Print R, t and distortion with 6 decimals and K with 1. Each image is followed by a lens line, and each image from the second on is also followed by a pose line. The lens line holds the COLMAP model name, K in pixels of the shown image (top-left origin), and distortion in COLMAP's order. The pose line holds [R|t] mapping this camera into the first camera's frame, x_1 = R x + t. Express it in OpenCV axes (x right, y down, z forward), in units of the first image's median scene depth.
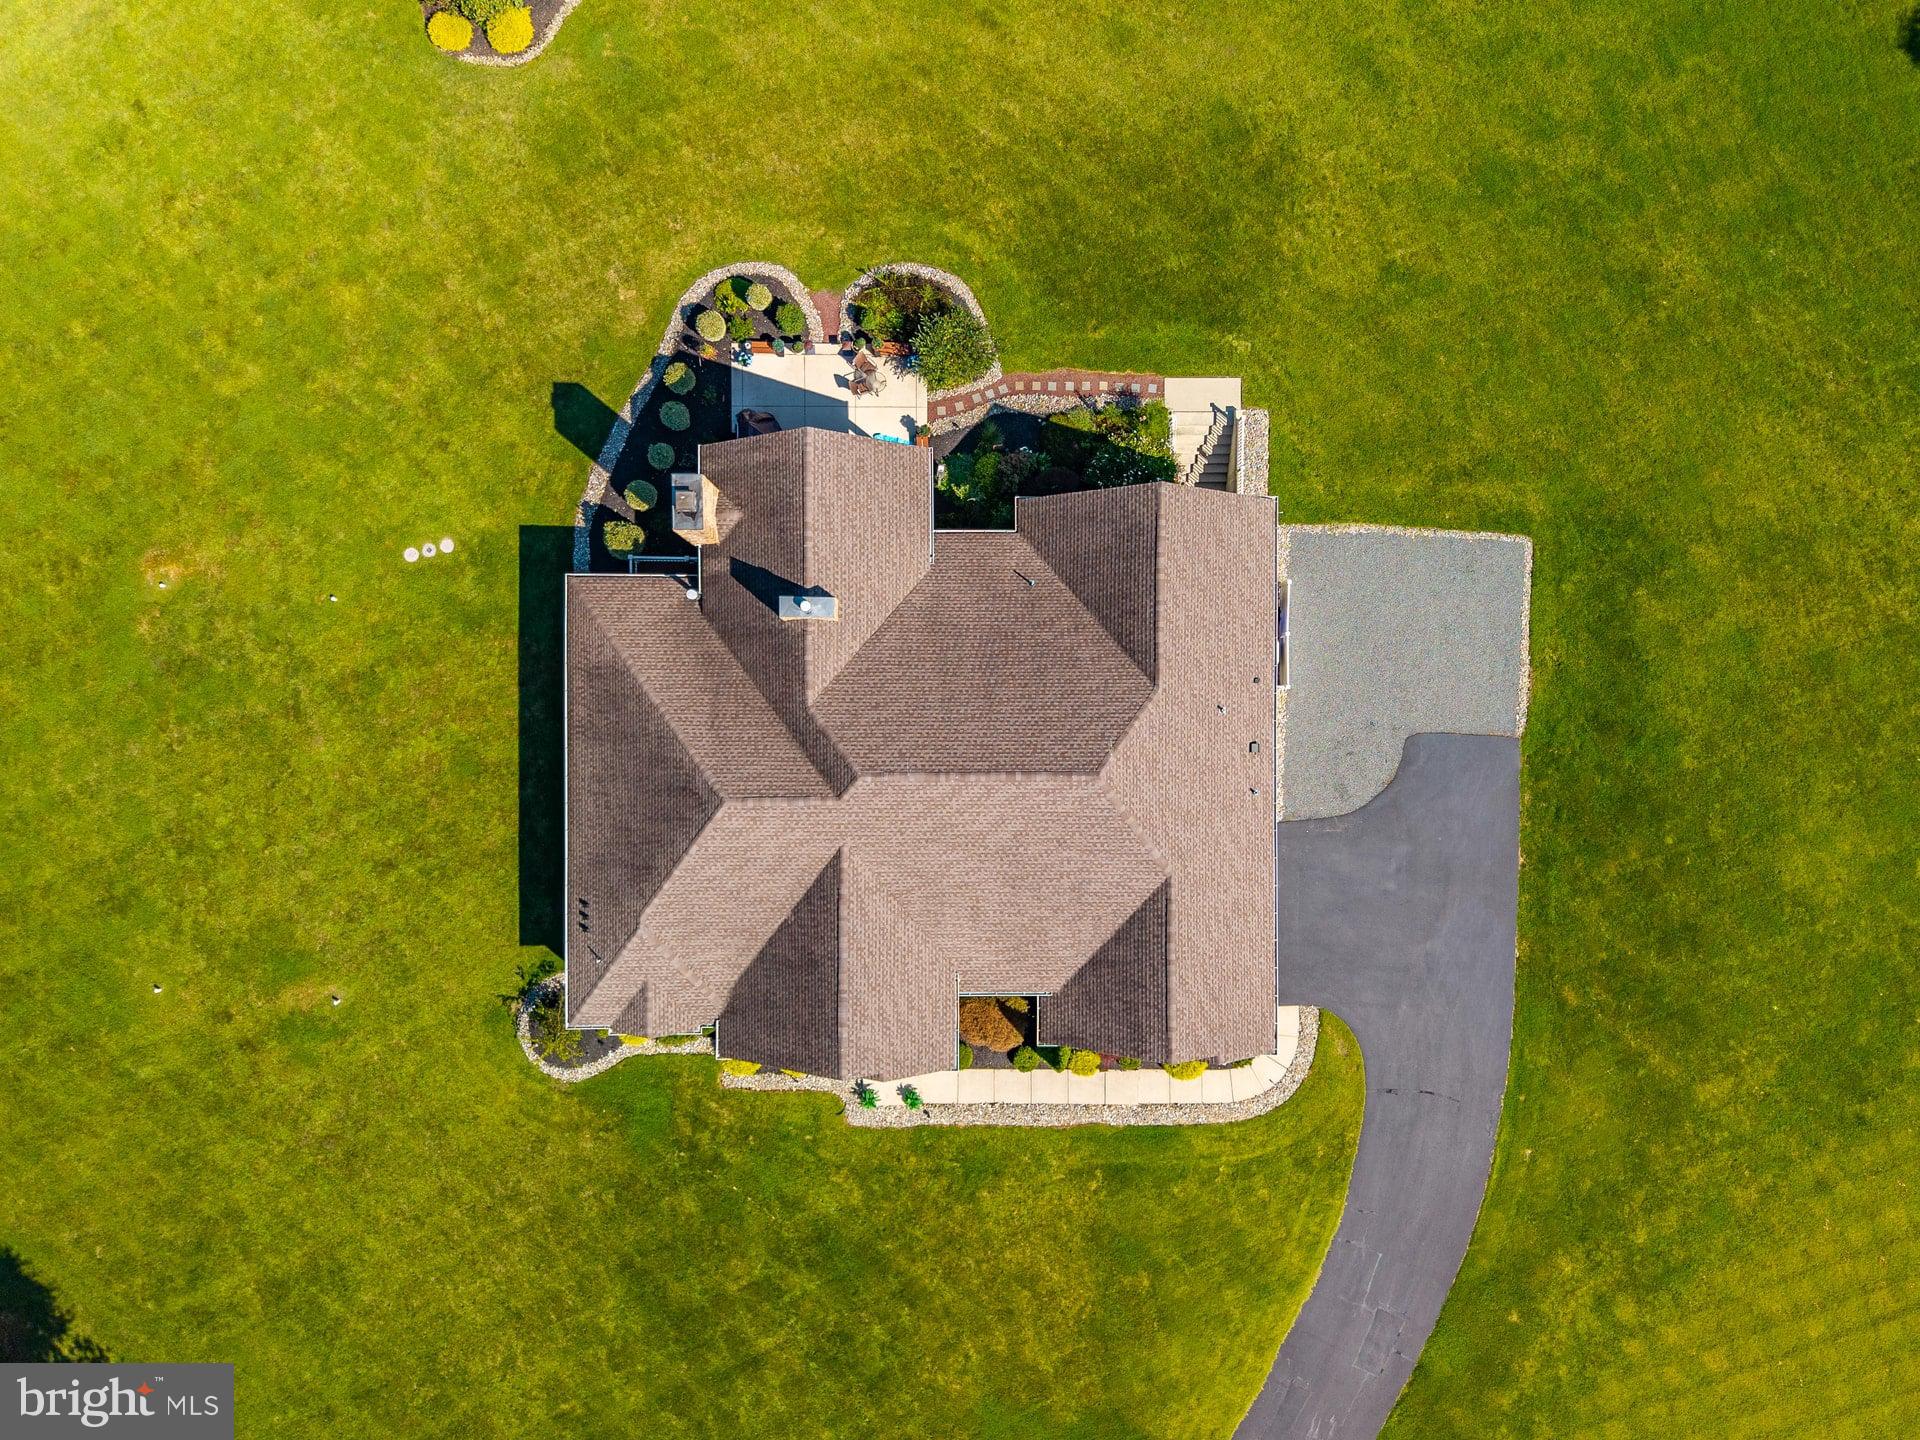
lens RADIAL K [[1473.5, 0, 960.0], [0, 1473.5, 720.0], [0, 0, 1]] dist [-0.005666, -0.003651]
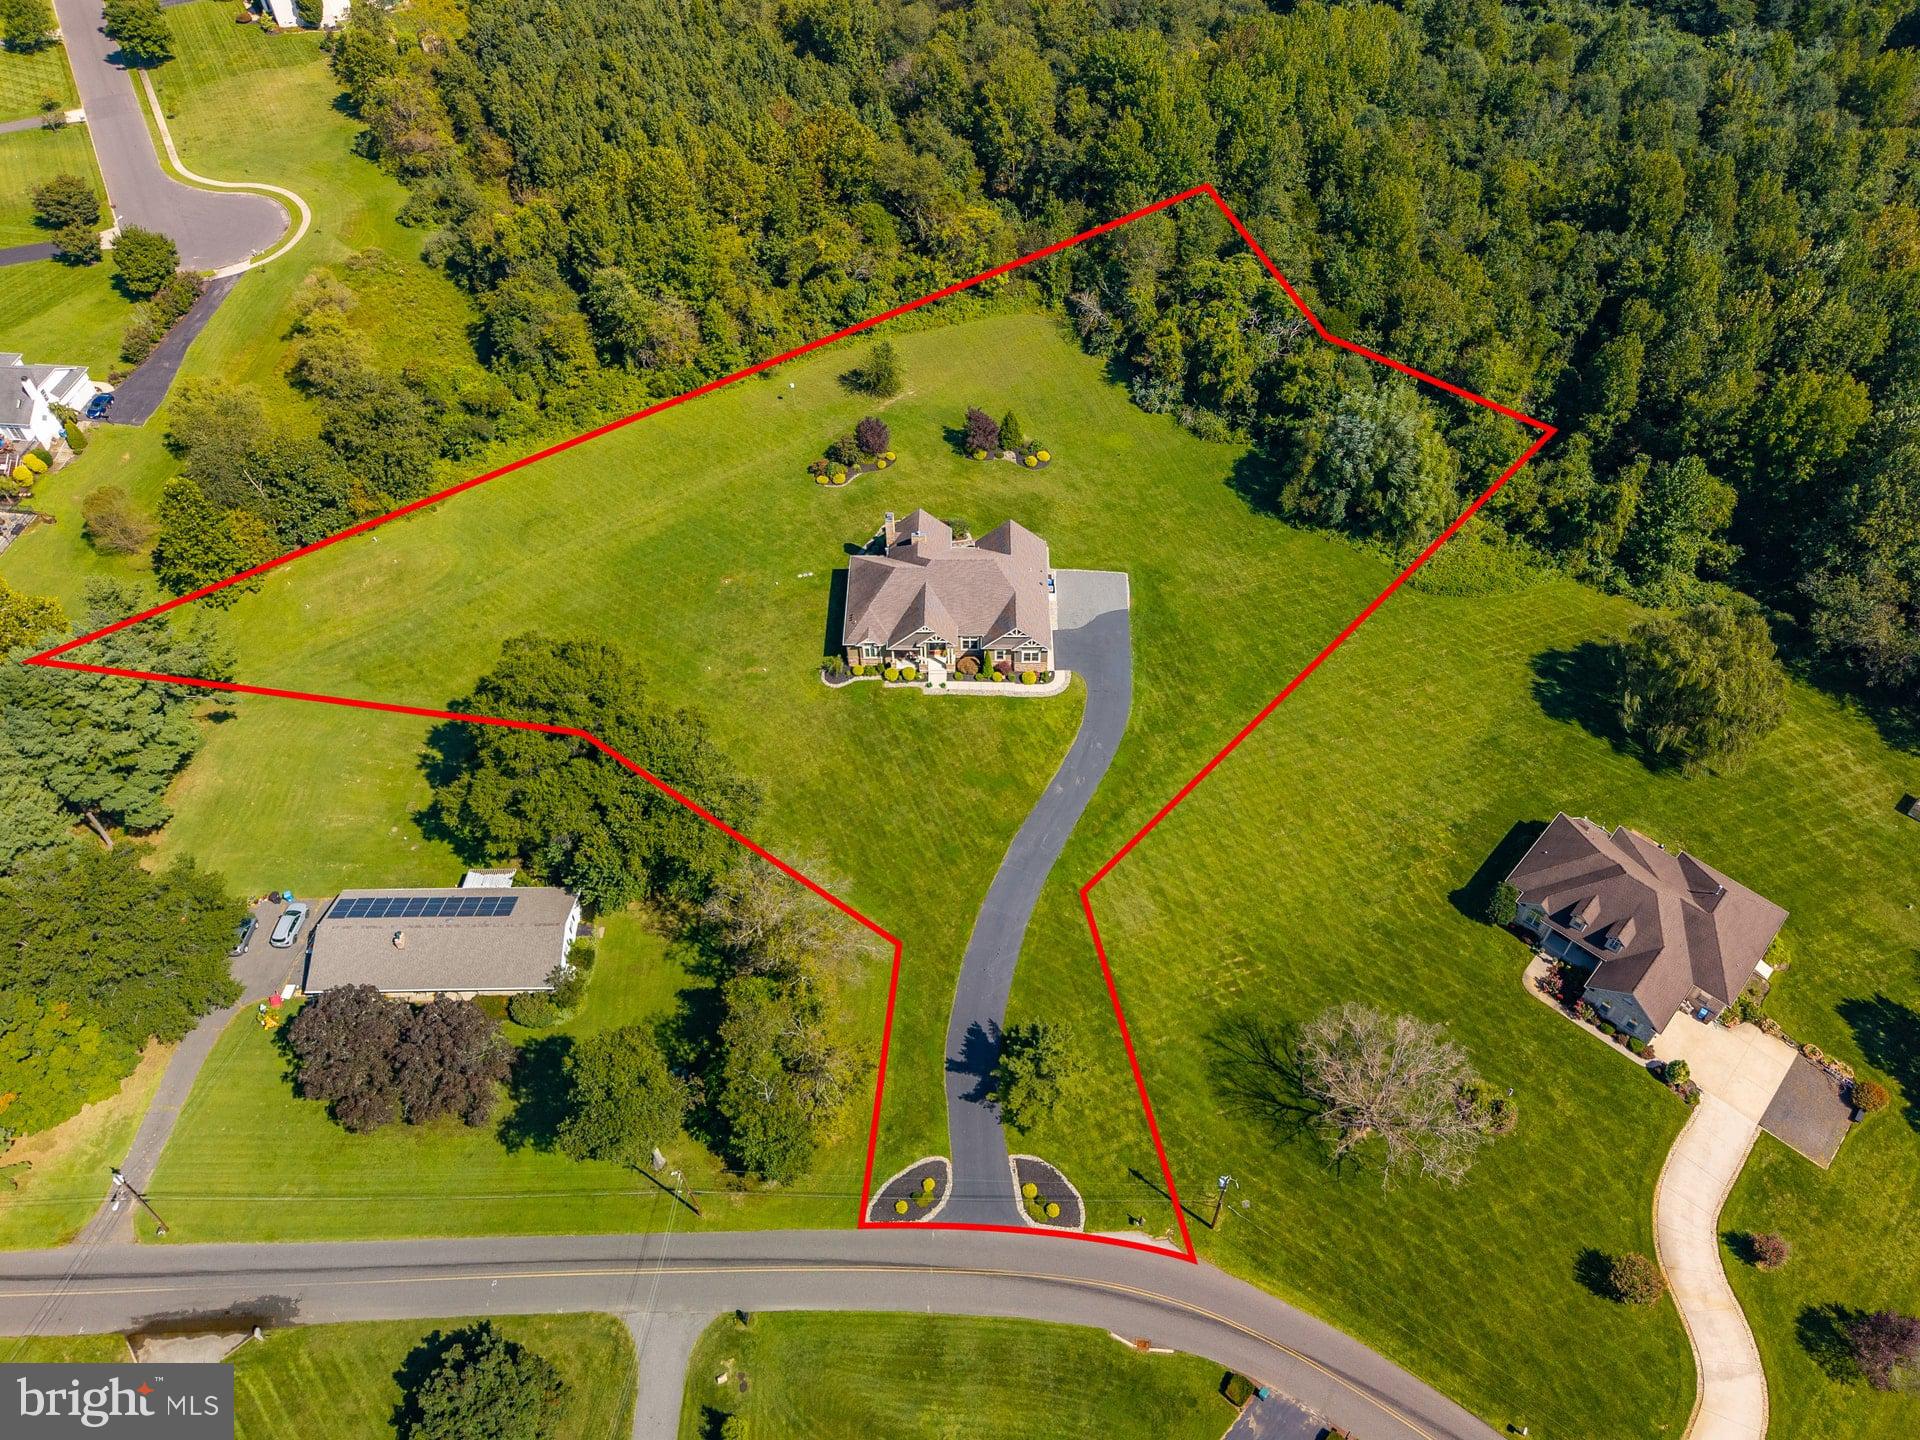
lens RADIAL K [[1420.8, 0, 1023.8], [0, 1420.8, 718.6], [0, 0, 1]] dist [0.007977, 0.003048]
pose [[0.999698, -0.016616, 0.018118, 0.083487], [0.024481, 0.740071, -0.672083, 2.361932], [-0.002242, 0.672324, 0.740254, -1.225440]]
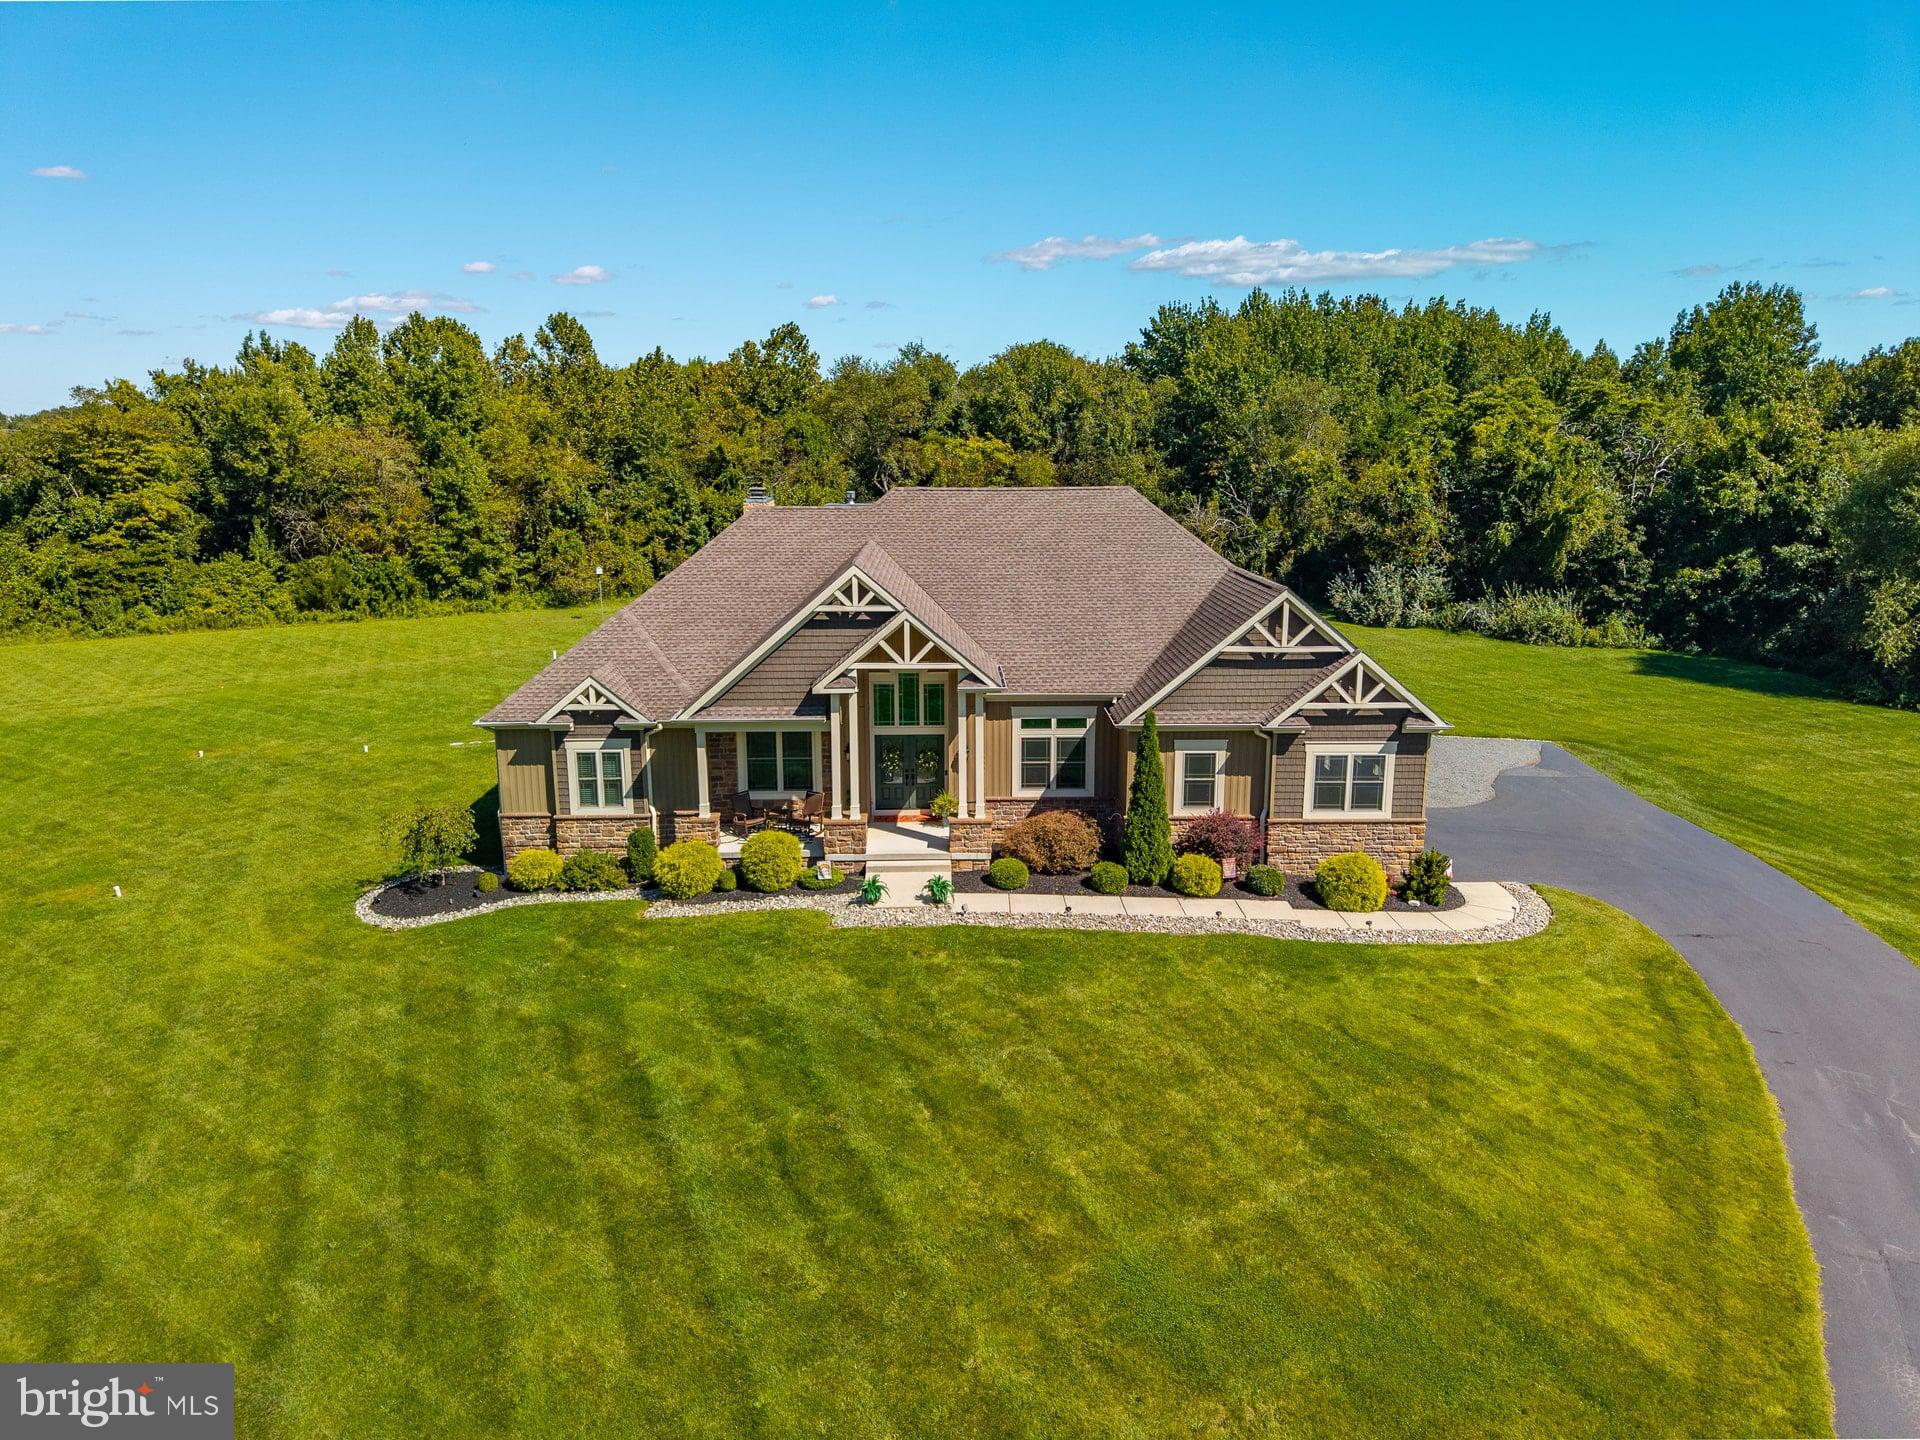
lens RADIAL K [[1306.6, 0, 960.0], [0, 1306.6, 720.0], [0, 0, 1]] dist [0.008915, -0.001269]
pose [[0.999764, -0.018131, 0.011935, -0.029161], [0.015508, 0.211875, -0.977174, 0.783112], [0.015189, 0.977128, 0.212107, 0.794411]]
